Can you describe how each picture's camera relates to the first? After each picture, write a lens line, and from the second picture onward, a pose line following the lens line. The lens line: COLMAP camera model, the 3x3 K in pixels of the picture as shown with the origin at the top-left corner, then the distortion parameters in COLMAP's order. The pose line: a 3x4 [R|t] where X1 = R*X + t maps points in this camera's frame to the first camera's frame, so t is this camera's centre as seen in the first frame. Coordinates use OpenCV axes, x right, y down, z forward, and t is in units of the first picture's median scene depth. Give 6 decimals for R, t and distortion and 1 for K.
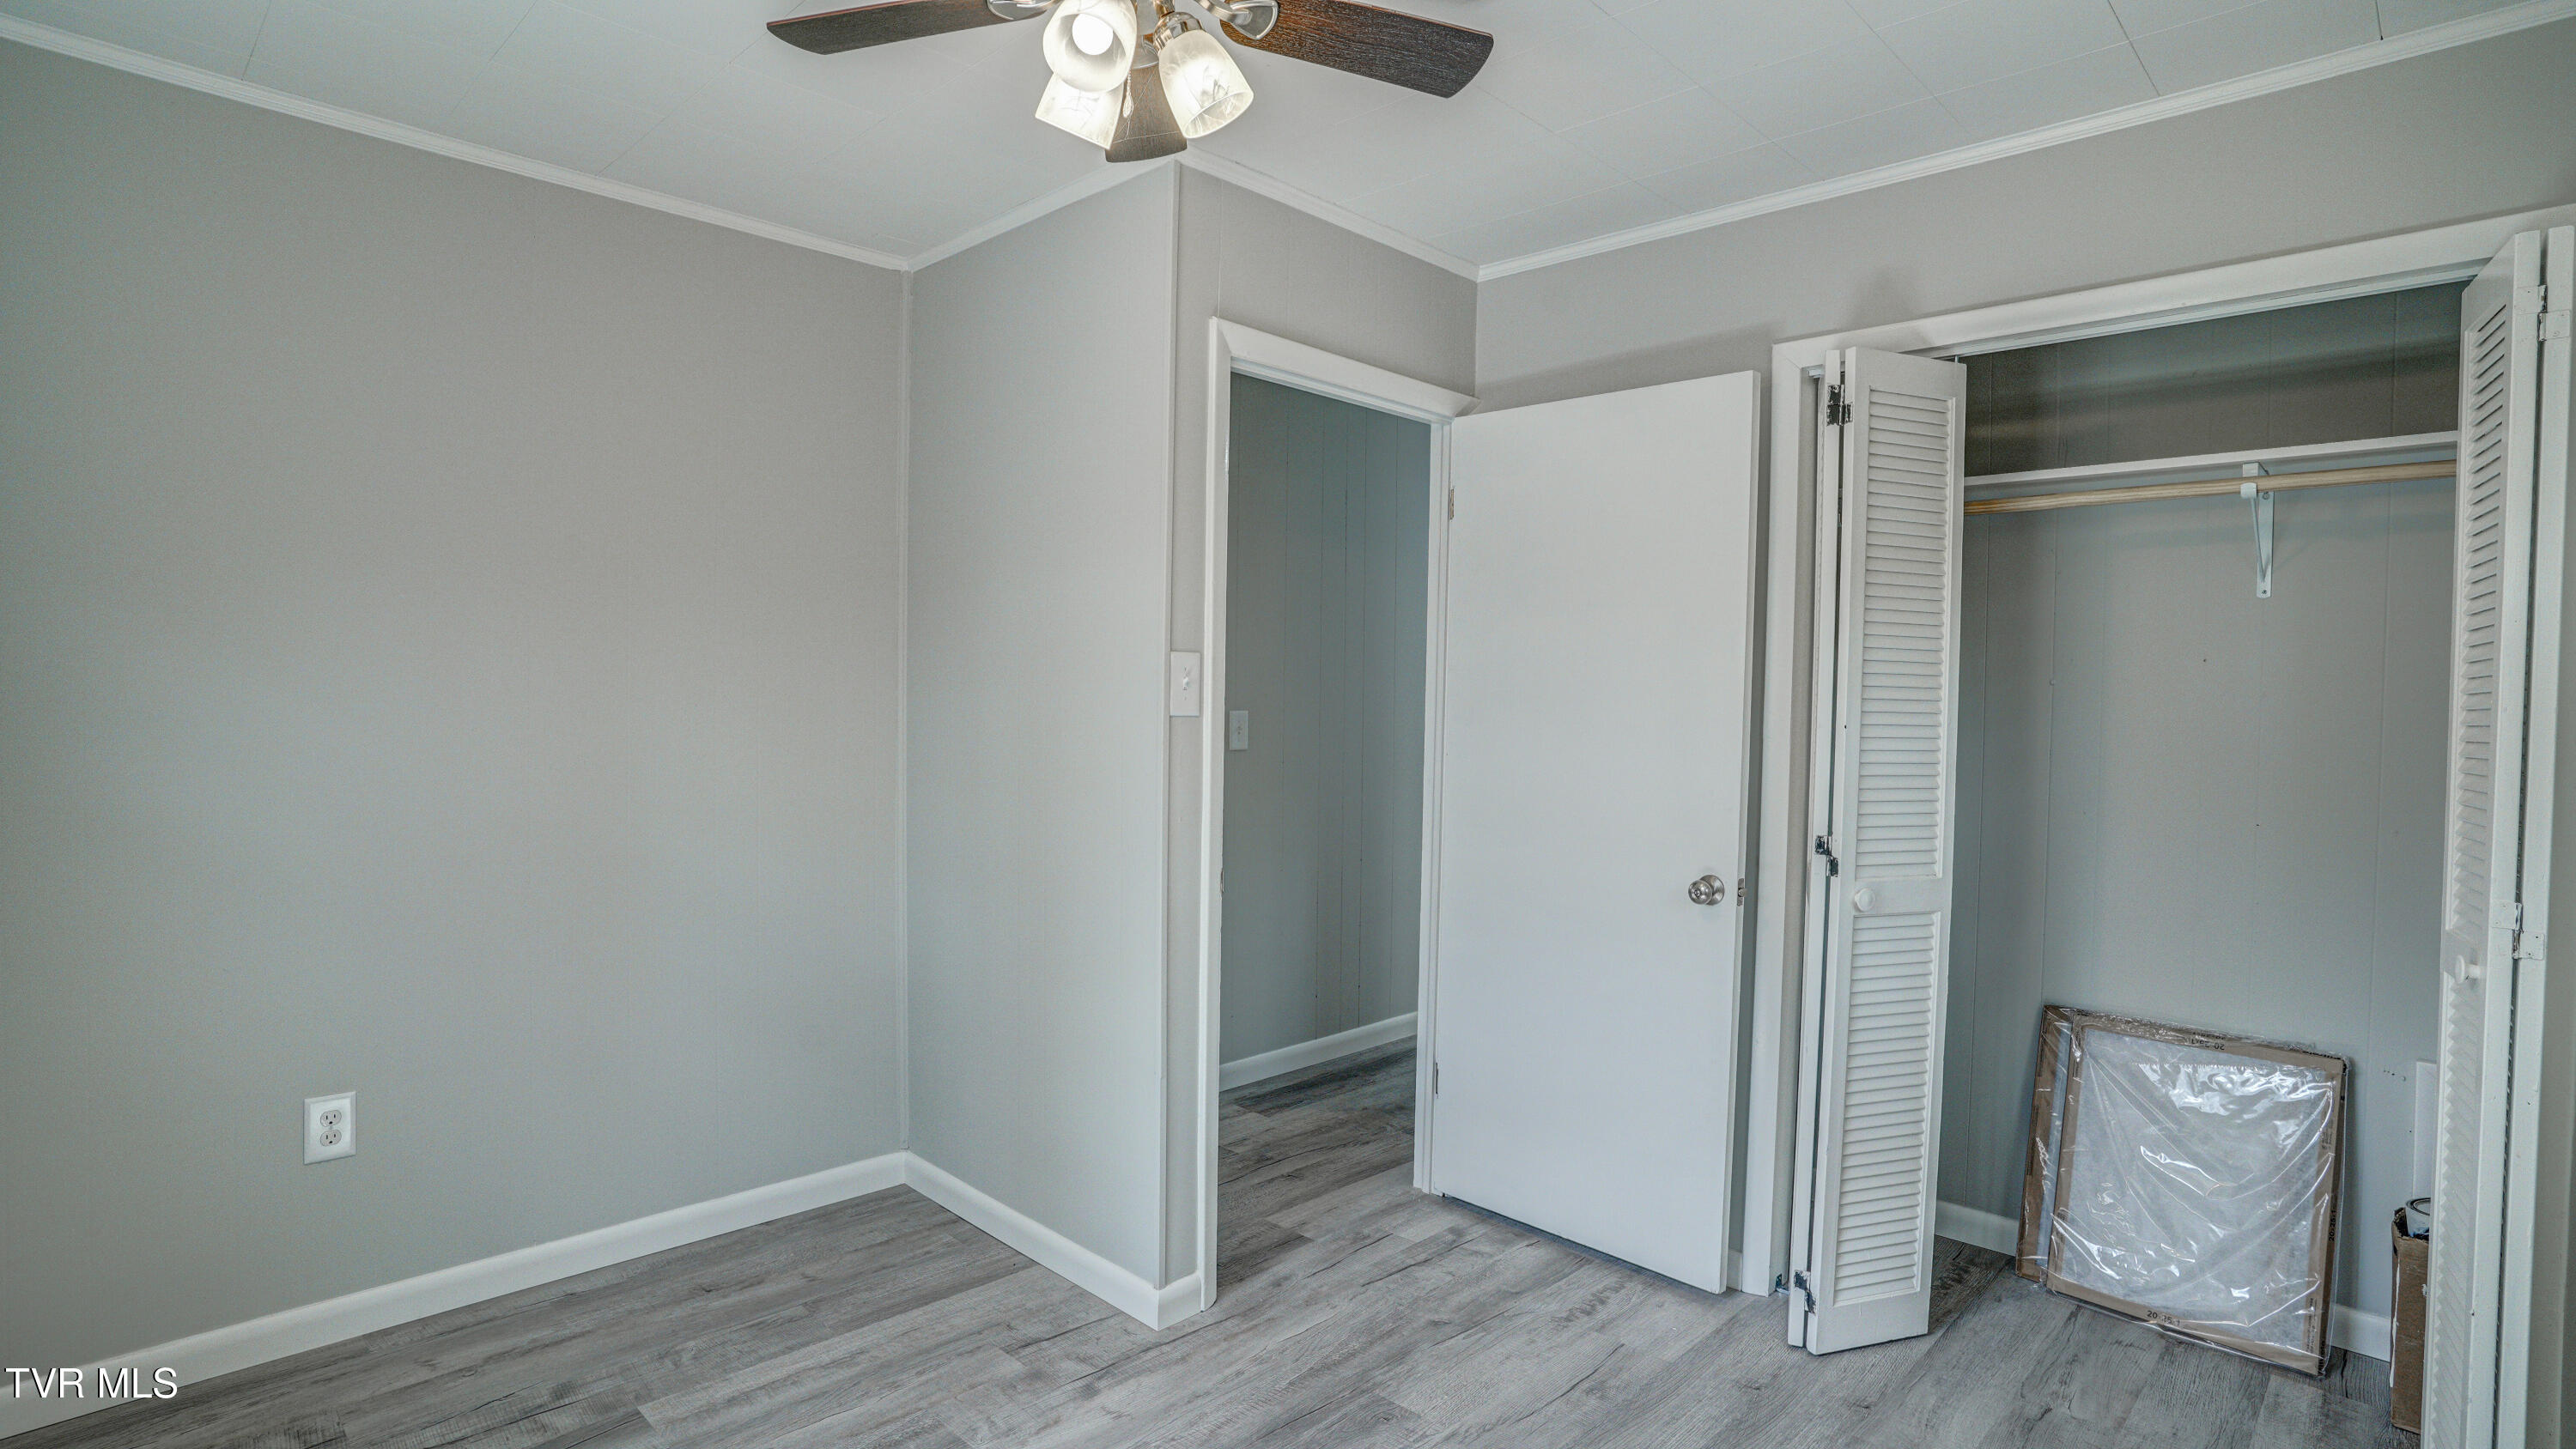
lens RADIAL K [[1298.9, 0, 1297.9], [0, 1298.9, 729.0], [0, 0, 1]] dist [-0.036555, 0.010131]
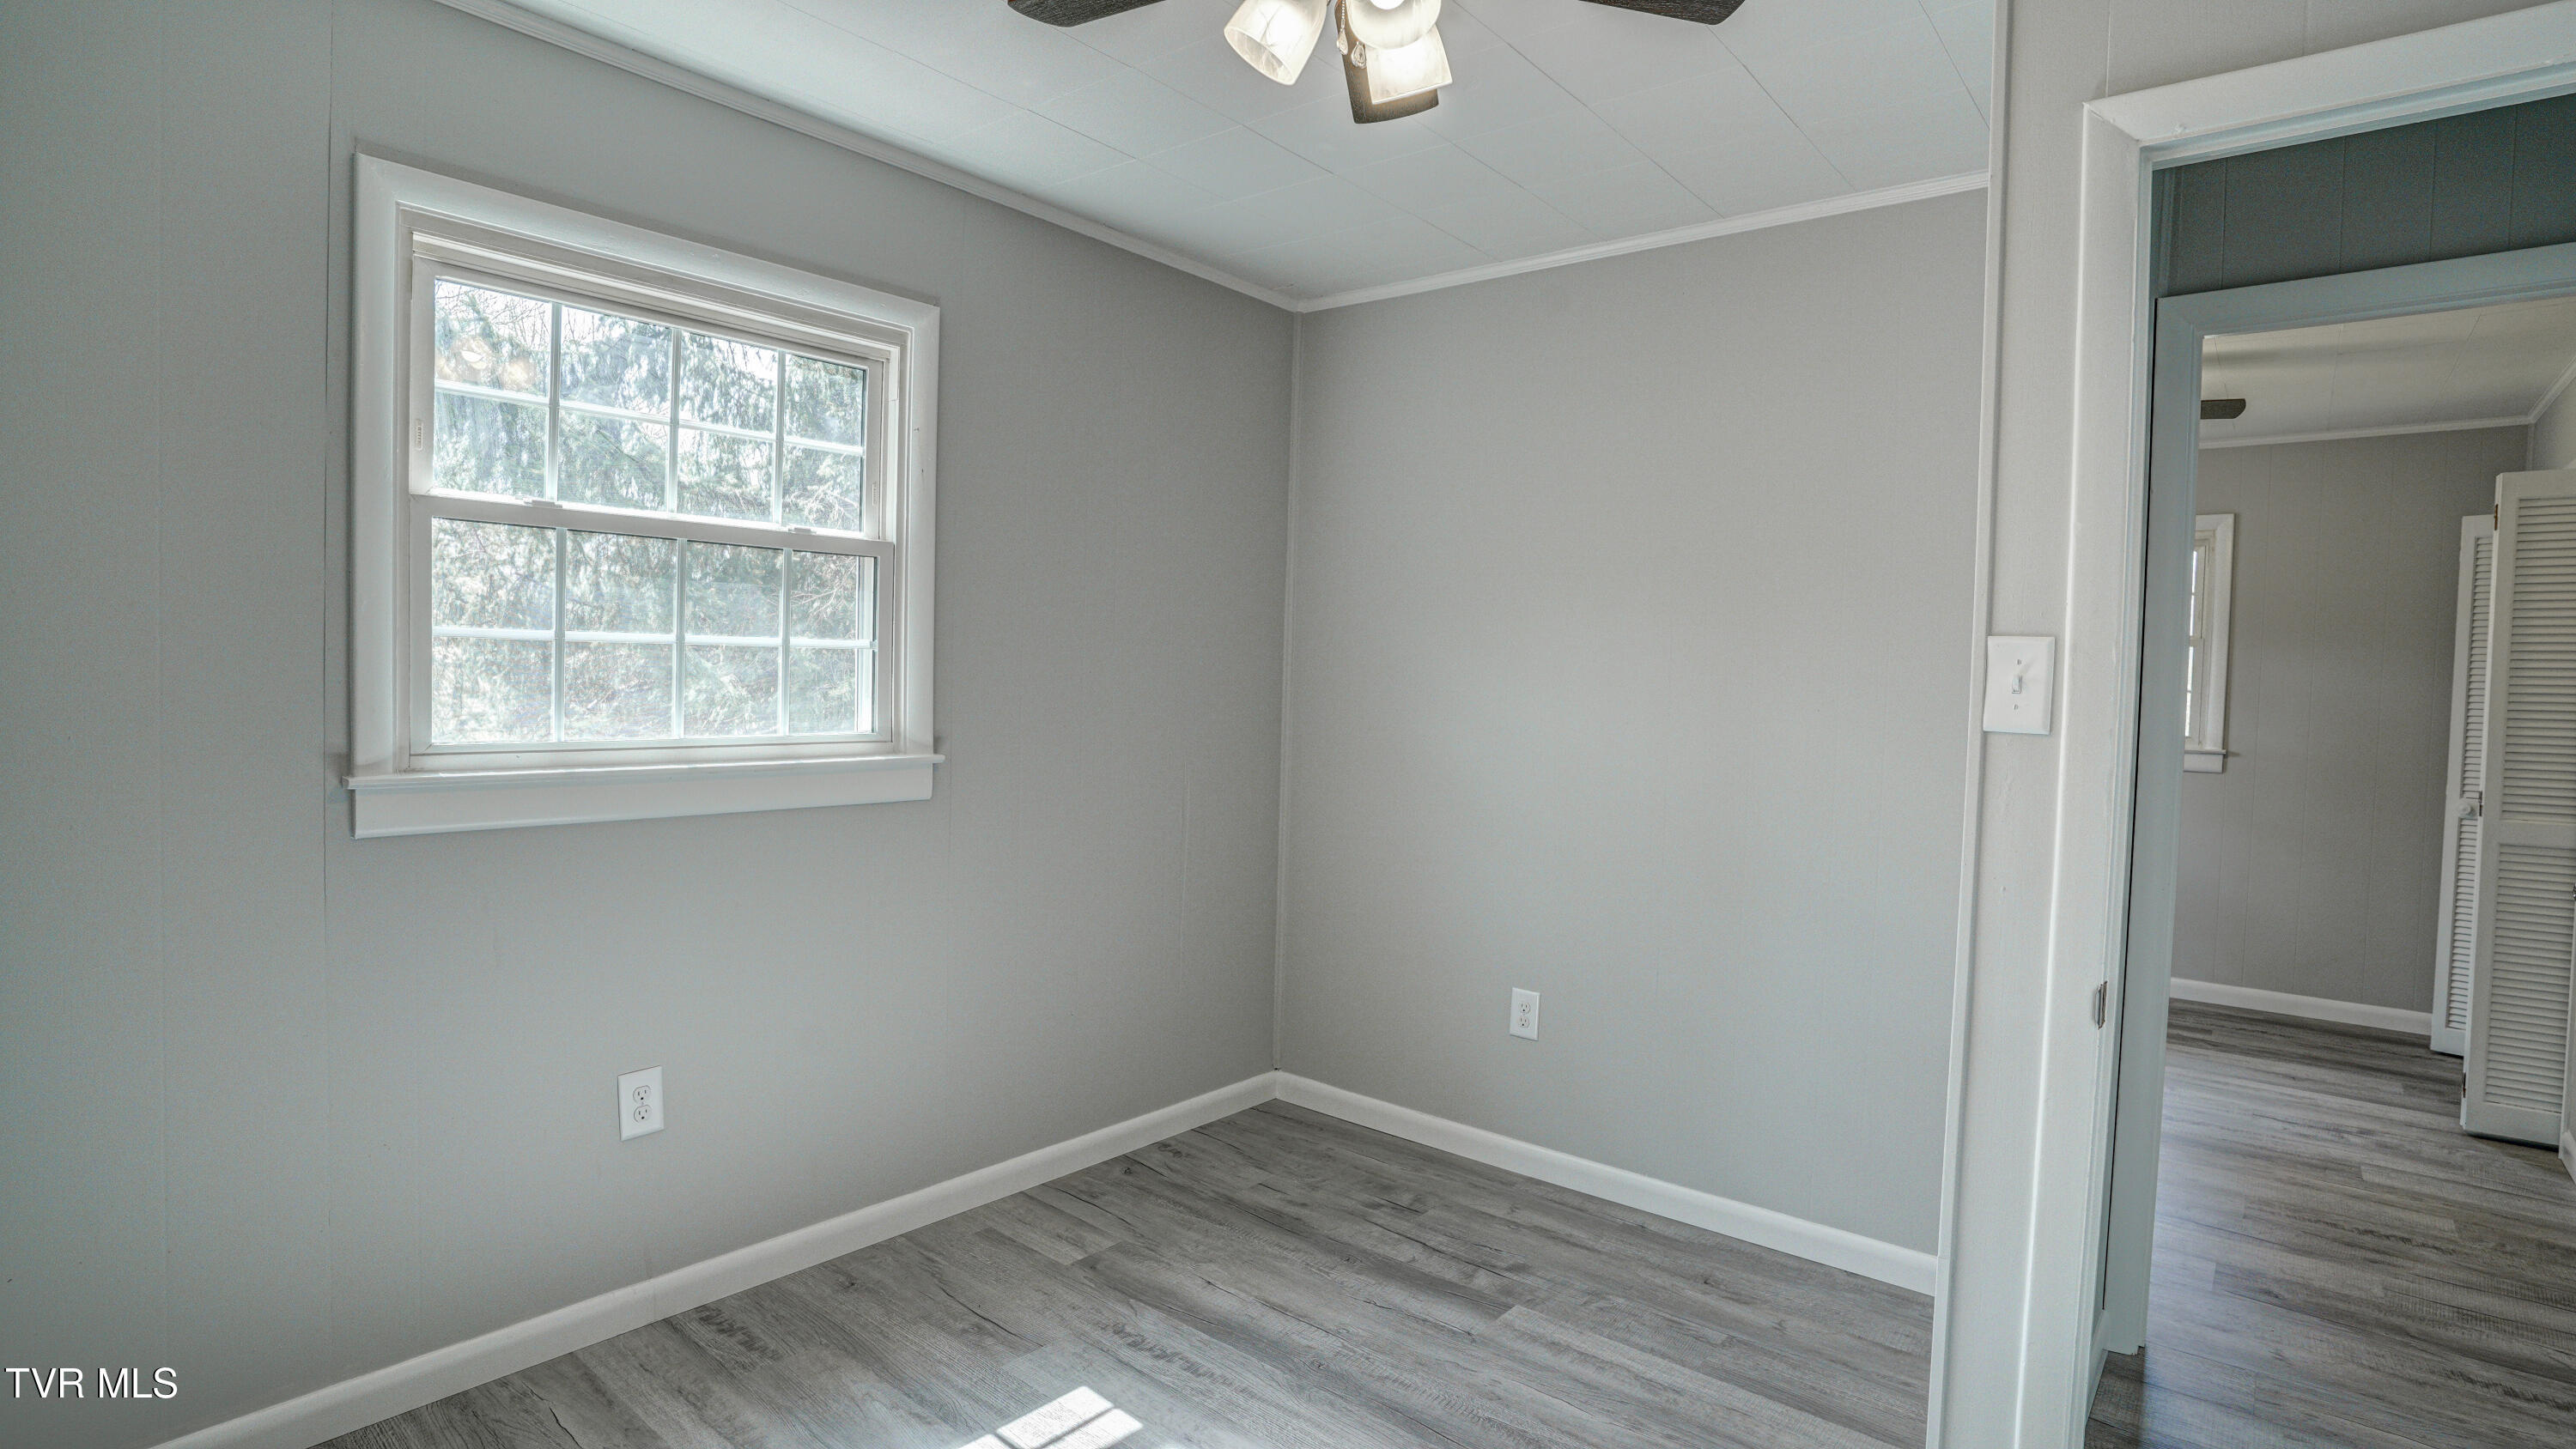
lens RADIAL K [[1298.9, 0, 1299.5], [0, 1298.9, 728.1], [0, 0, 1]] dist [-0.036555, 0.010131]
pose [[0.082425, 0.029828, -0.996151, 0.534434], [-0.060750, 0.997844, 0.024852, -0.006339], [0.994744, 0.058468, 0.084060, 0.587454]]
